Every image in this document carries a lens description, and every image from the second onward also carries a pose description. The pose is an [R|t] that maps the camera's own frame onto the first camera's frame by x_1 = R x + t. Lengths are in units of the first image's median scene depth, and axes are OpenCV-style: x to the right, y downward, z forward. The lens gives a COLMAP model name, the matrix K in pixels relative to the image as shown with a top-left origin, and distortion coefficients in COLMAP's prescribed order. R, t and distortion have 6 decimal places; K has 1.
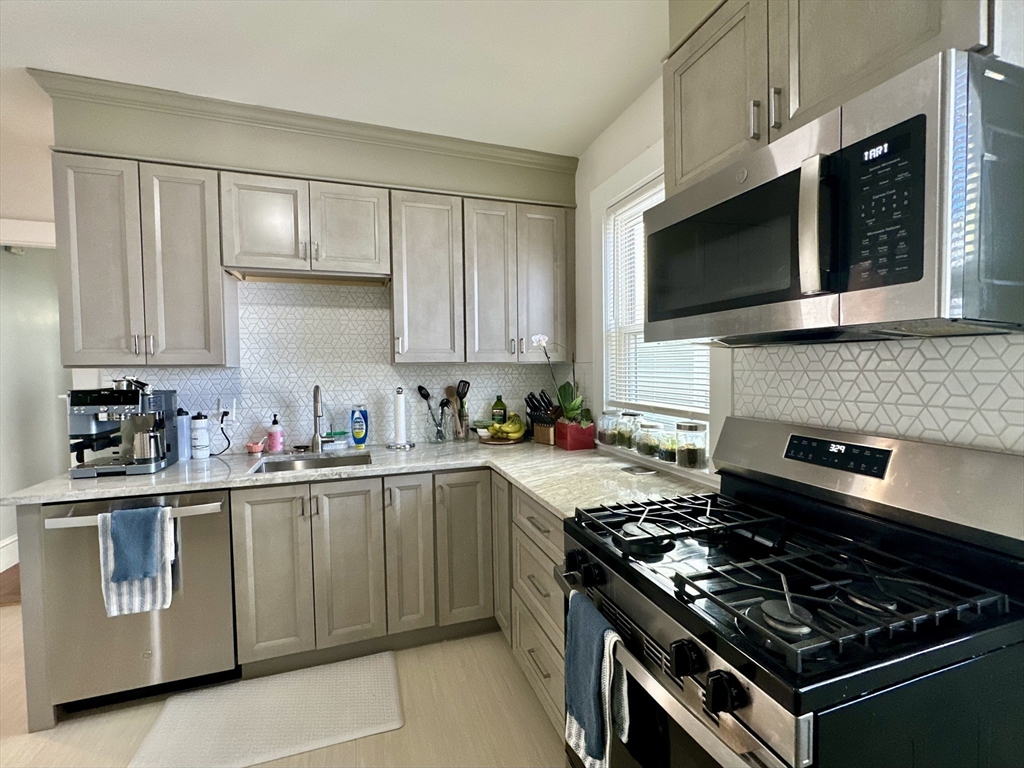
lens RADIAL K [[453.2, 0, 510.3], [0, 453.2, 384.3], [0, 0, 1]] dist [-0.003341, -0.000009]
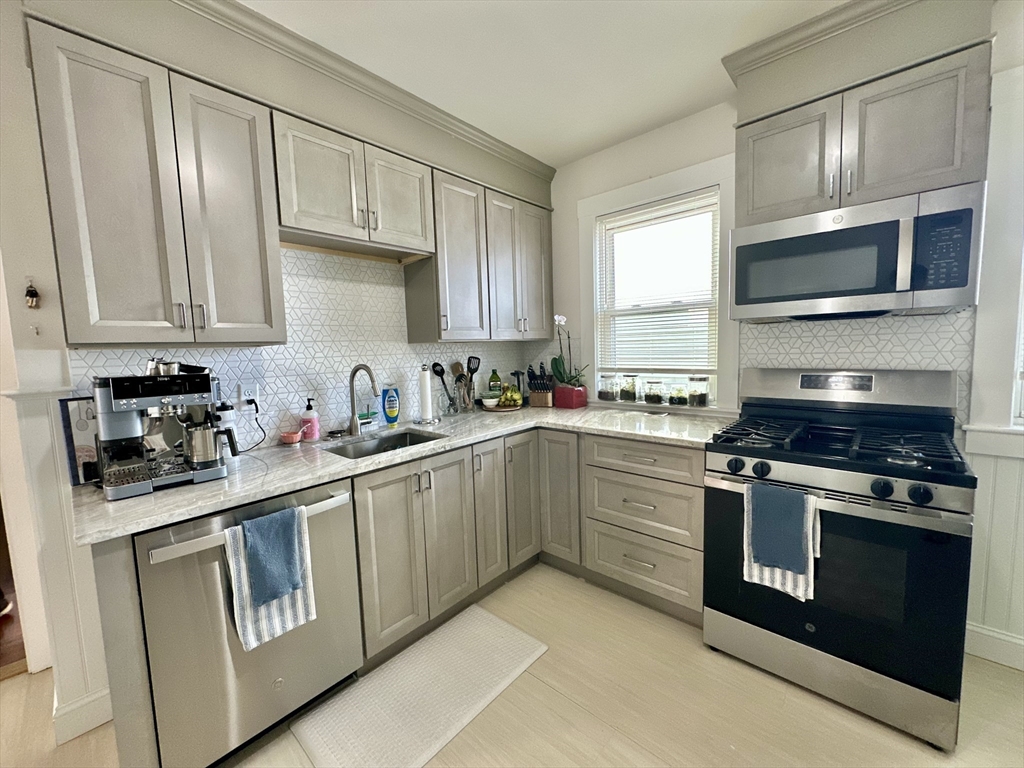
lens RADIAL K [[407.0, 0, 512.2], [0, 407.0, 384.8], [0, 0, 1]] dist [-0.003811, 0.000467]
pose [[0.873208, -0.061630, 0.483435, -0.650518], [0.041078, 0.997749, 0.052999, 0.014930], [-0.485613, -0.026420, 0.873774, 0.117901]]
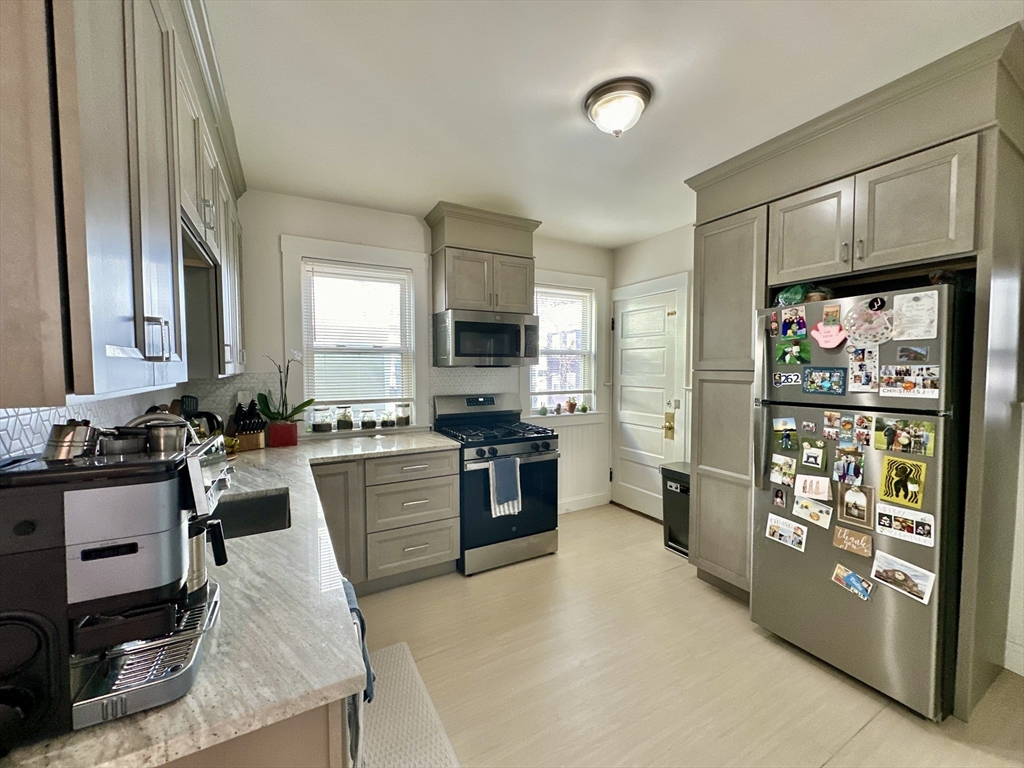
lens RADIAL K [[407.0, 0, 511.3], [0, 407.0, 381.9], [0, 0, 1]] dist [-0.003811, 0.000467]
pose [[-0.178051, -0.026859, 0.983655, -1.220735], [0.040395, 0.998585, 0.034579, -0.044912], [-0.983192, 0.045892, -0.176715, 0.713146]]
